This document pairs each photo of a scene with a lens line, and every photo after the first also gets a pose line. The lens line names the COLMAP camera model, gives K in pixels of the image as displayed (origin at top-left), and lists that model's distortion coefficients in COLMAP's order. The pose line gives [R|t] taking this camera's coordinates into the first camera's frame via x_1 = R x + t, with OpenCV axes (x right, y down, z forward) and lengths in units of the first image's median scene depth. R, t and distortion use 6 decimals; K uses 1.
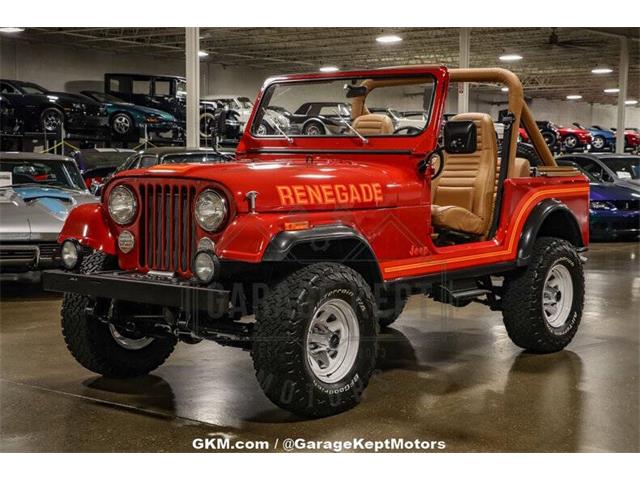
lens RADIAL K [[994.0, 0, 308.4], [0, 994.0, 259.2], [0, 0, 1]] dist [0.165485, 0.000000]
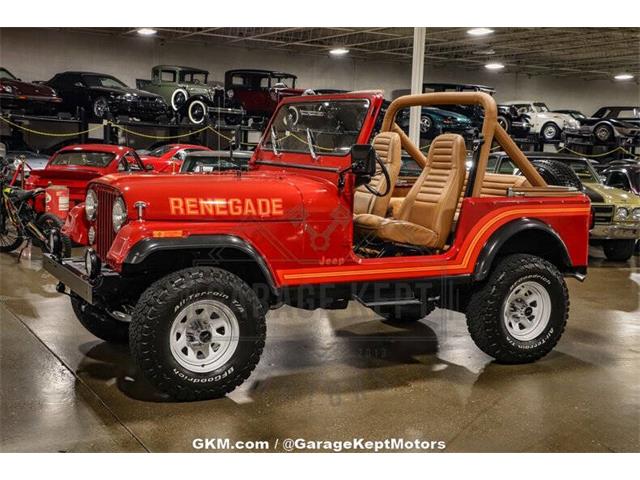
lens RADIAL K [[811.5, 0, 325.2], [0, 811.5, 247.1], [0, 0, 1]] dist [0.070083, 0.000000]
pose [[0.932513, 0.072757, -0.353731, 0.474313], [-0.066357, 0.997339, 0.030204, -0.056802], [0.354987, -0.004693, 0.934859, 0.180247]]
